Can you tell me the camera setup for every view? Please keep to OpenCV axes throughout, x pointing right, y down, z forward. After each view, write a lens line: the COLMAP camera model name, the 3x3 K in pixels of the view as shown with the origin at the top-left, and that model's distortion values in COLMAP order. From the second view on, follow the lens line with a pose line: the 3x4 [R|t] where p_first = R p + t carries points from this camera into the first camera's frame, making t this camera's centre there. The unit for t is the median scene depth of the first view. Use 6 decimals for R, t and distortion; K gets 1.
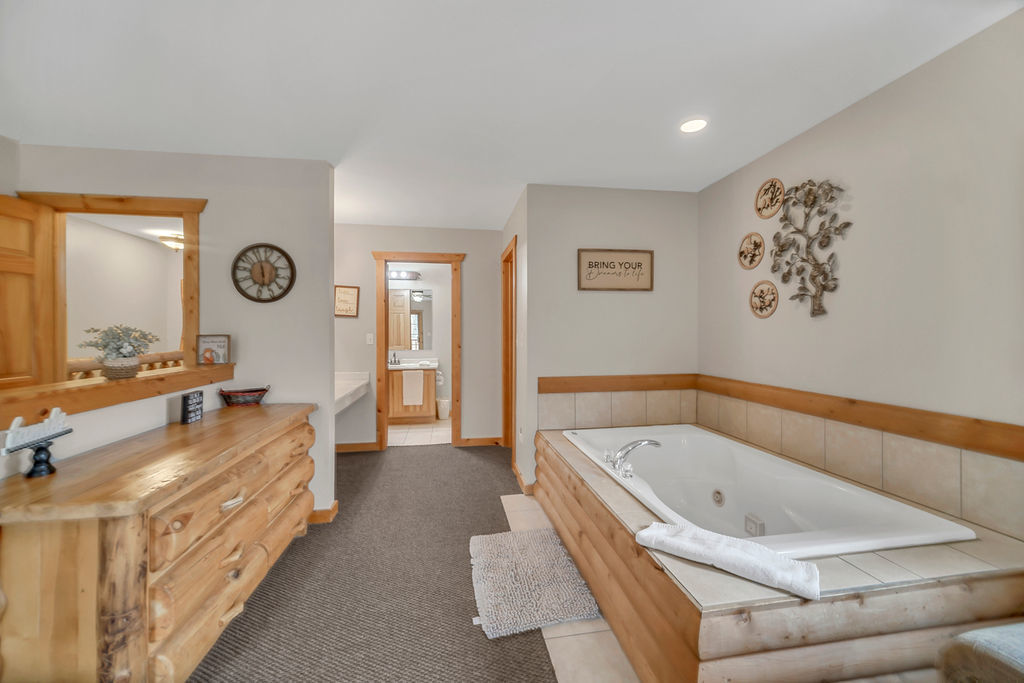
lens RADIAL K [[412.8, 0, 512.0], [0, 412.8, 341.5], [0, 0, 1]] dist [-0.001433, -0.000249]
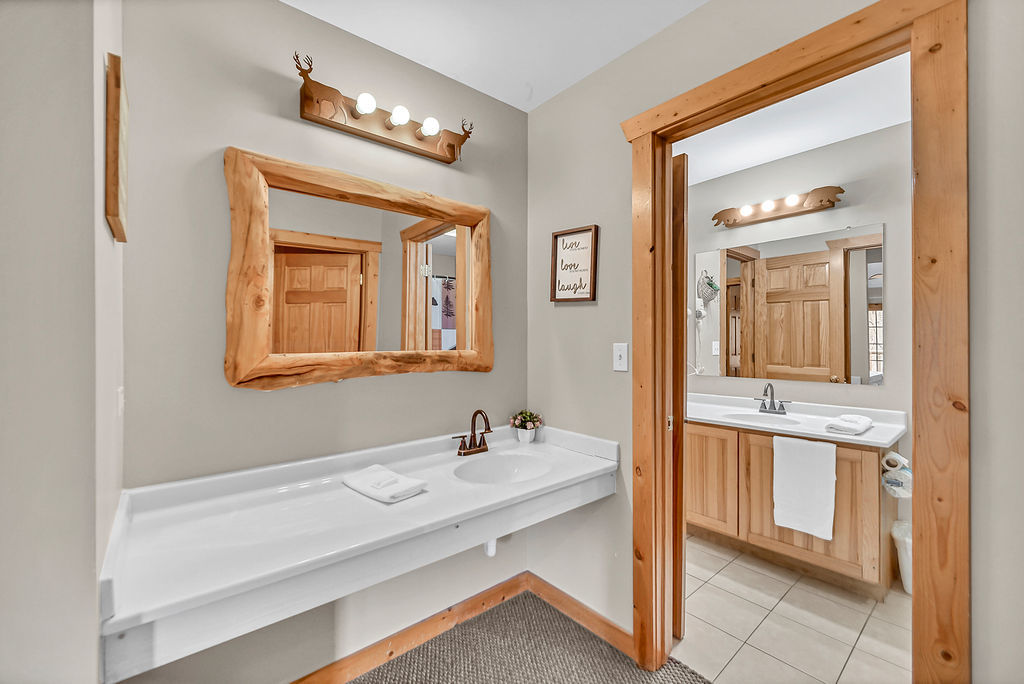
lens RADIAL K [[412.8, 0, 512.0], [0, 412.8, 342.0], [0, 0, 1]] dist [-0.001433, -0.000249]
pose [[0.519048, -0.000391, -0.854745, -0.056709], [-0.015104, 0.999840, -0.009630, -0.010996], [0.854612, 0.017909, 0.518959, 0.580092]]
